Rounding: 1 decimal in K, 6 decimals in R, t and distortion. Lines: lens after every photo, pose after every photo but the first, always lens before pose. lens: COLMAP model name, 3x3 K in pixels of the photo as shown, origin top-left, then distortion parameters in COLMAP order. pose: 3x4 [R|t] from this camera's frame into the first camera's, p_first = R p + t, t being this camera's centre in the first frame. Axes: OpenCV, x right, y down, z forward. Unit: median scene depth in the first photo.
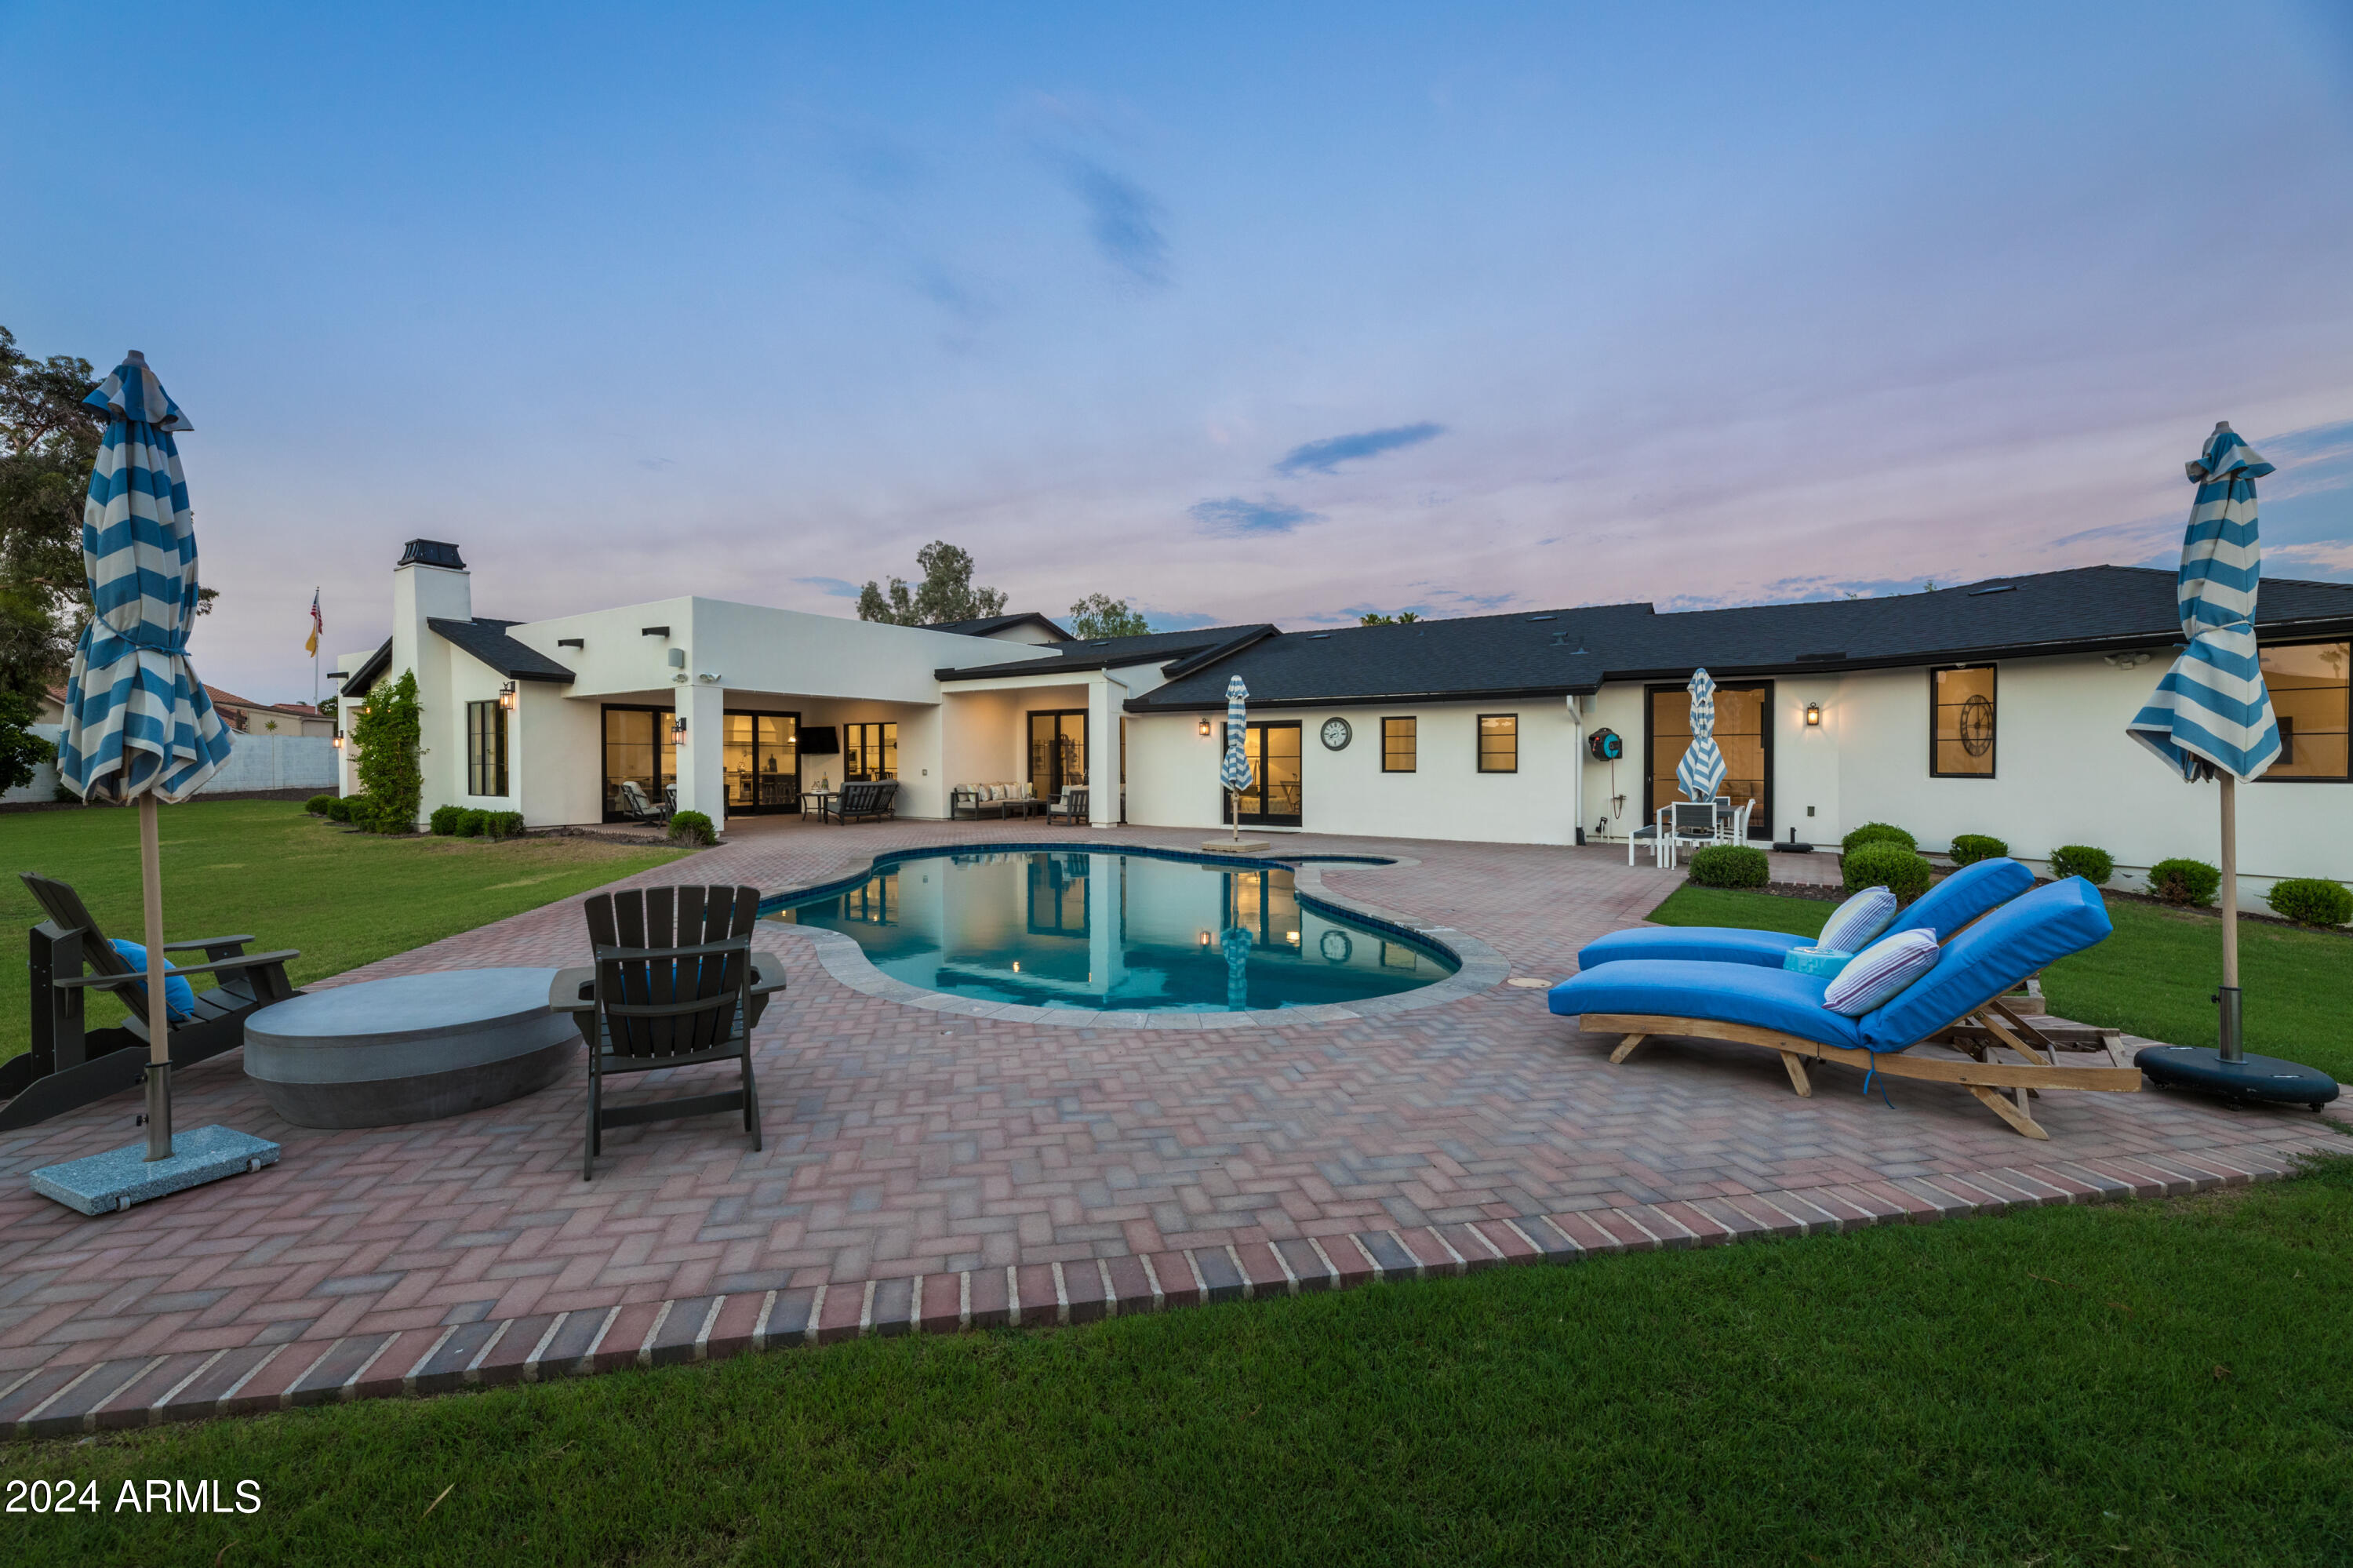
lens RADIAL K [[980.7, 0, 1131.0], [0, 980.7, 782.8], [0, 0, 1]] dist [0.003941, -0.000323]
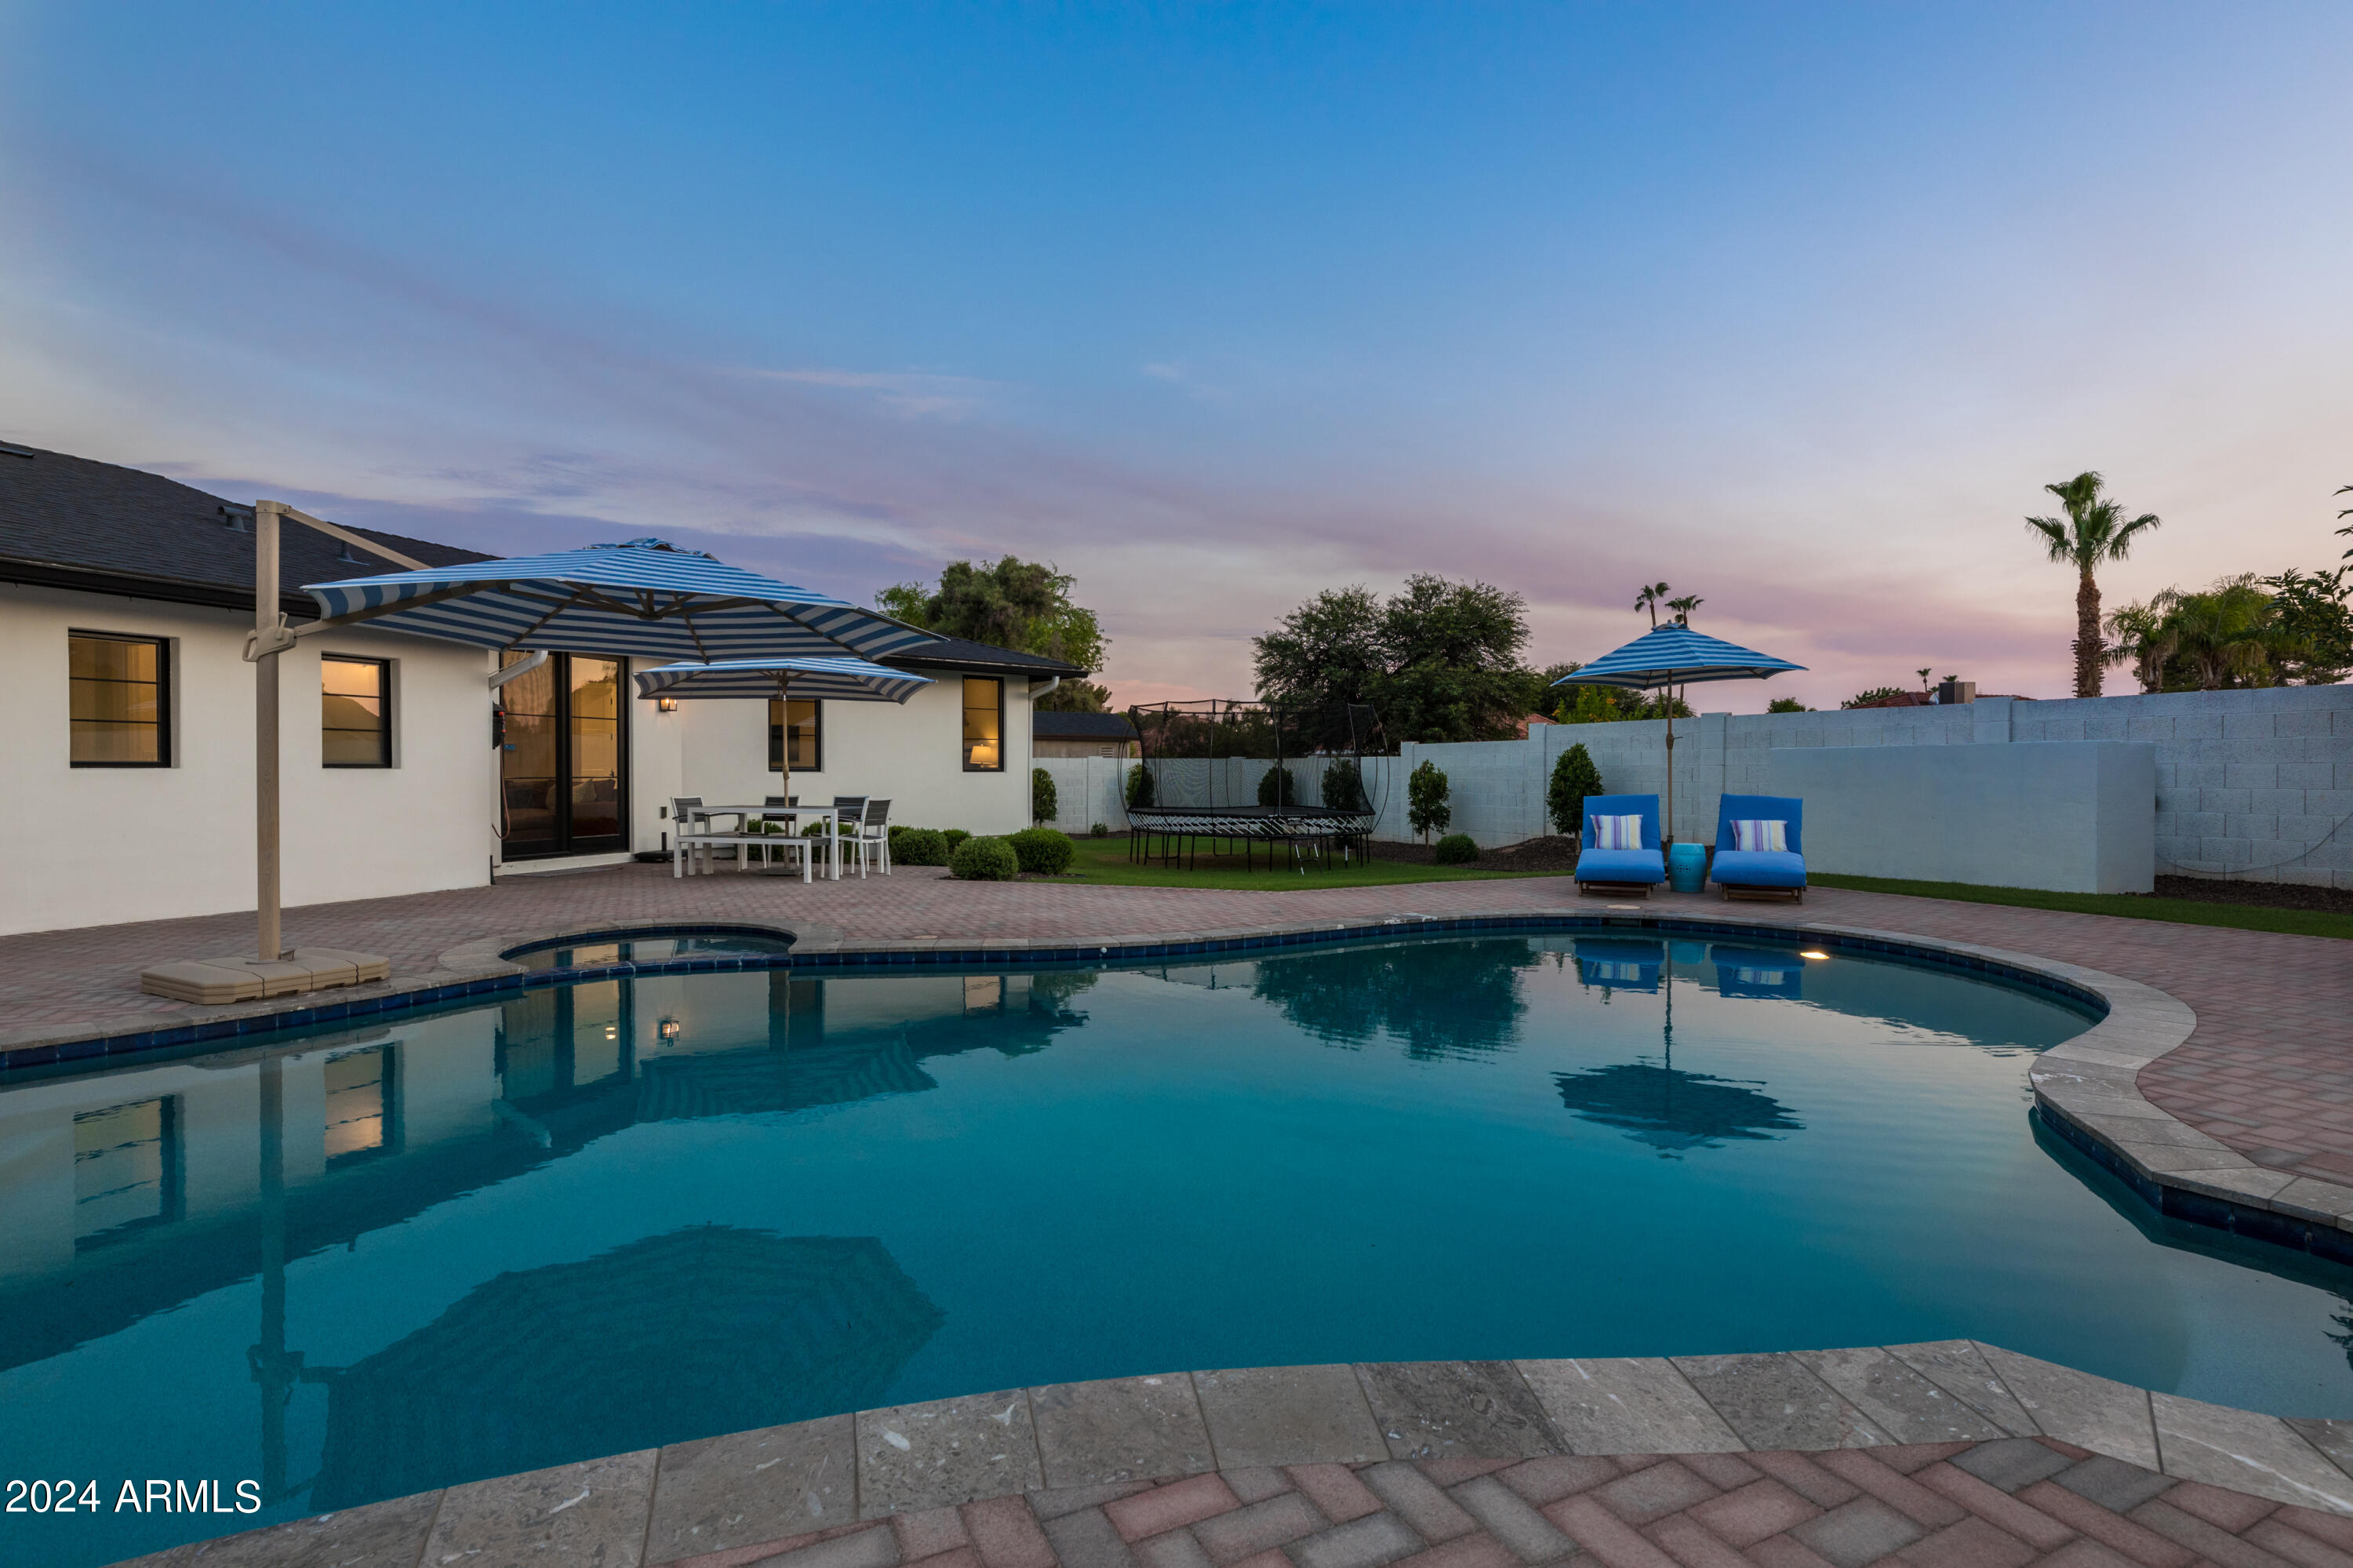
lens RADIAL K [[1116.2, 0, 1169.7], [0, 1116.2, 781.5], [0, 0, 1]] dist [-0.002465, 0.001412]
pose [[-0.278224, -0.007910, 0.960484, -0.280766], [0.020339, 0.999693, 0.014125, -0.001915], [-0.960301, 0.023465, -0.277978, 0.627201]]
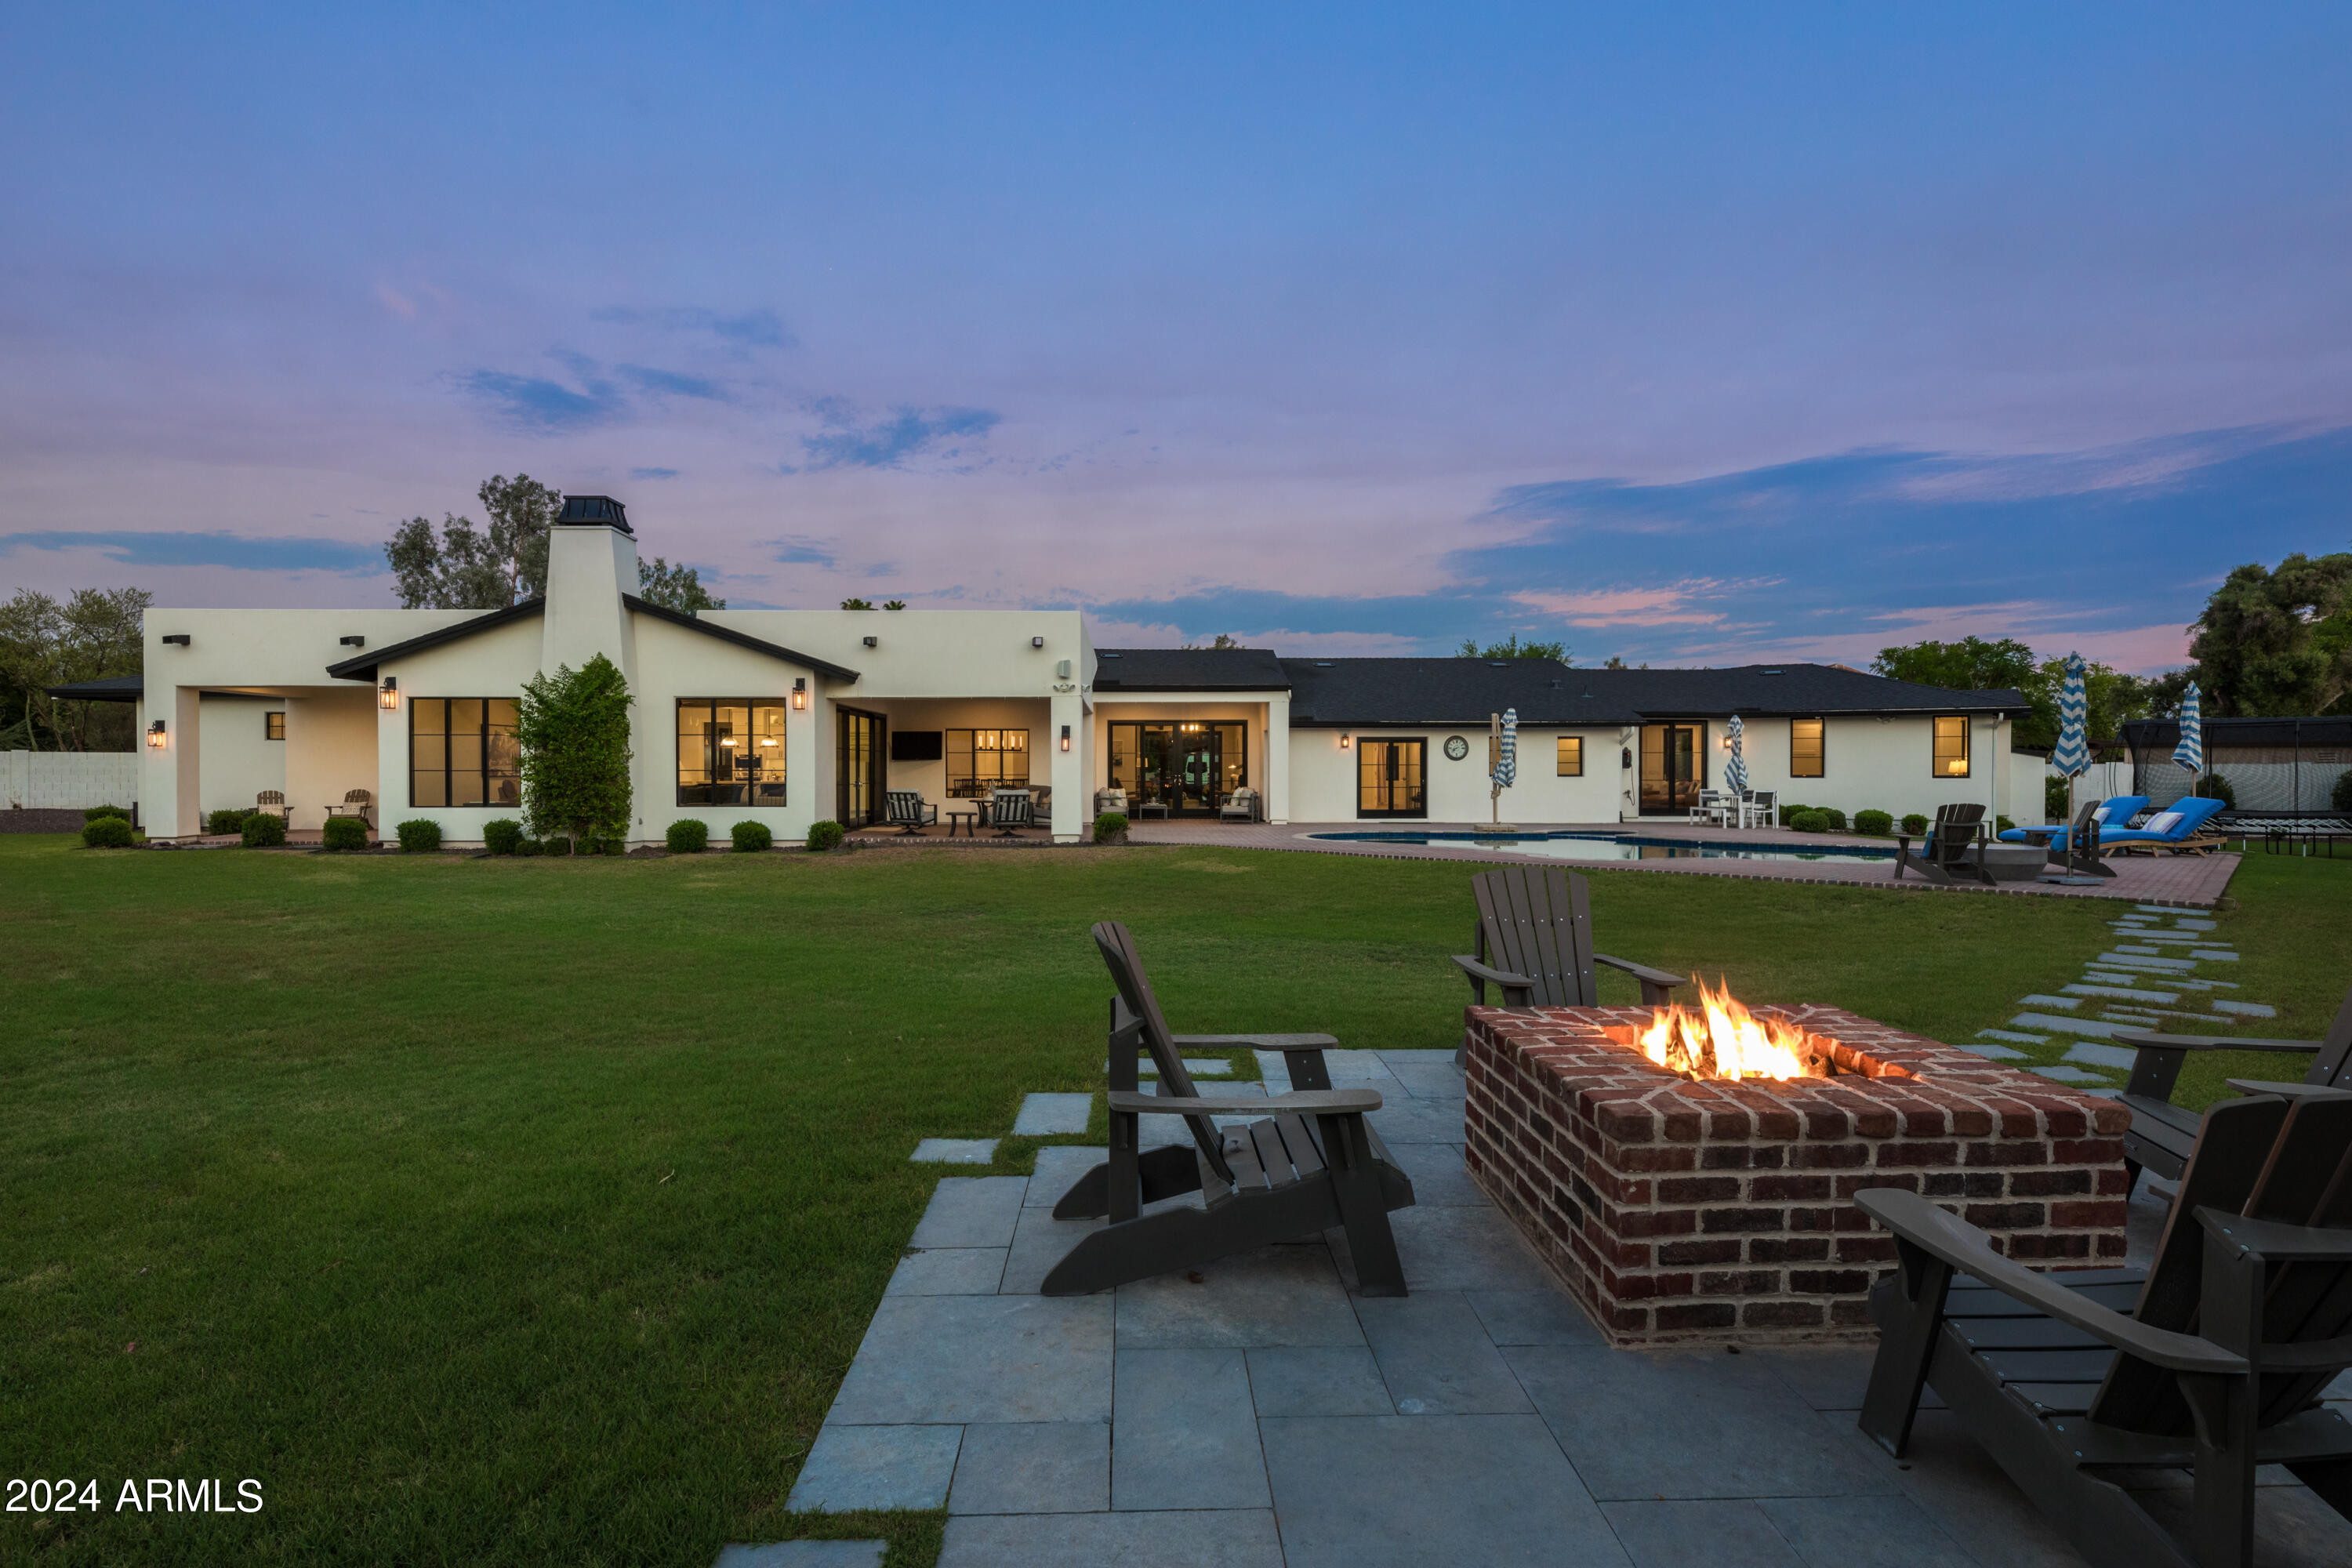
lens RADIAL K [[1210.0, 0, 1162.2], [0, 1210.0, 782.4], [0, 0, 1]] dist [0.006297, -0.001443]
pose [[0.800152, -0.004600, 0.599779, -1.041945], [0.011790, 0.999898, -0.008059, 0.005779], [-0.599681, 0.013520, 0.800125, -0.090426]]
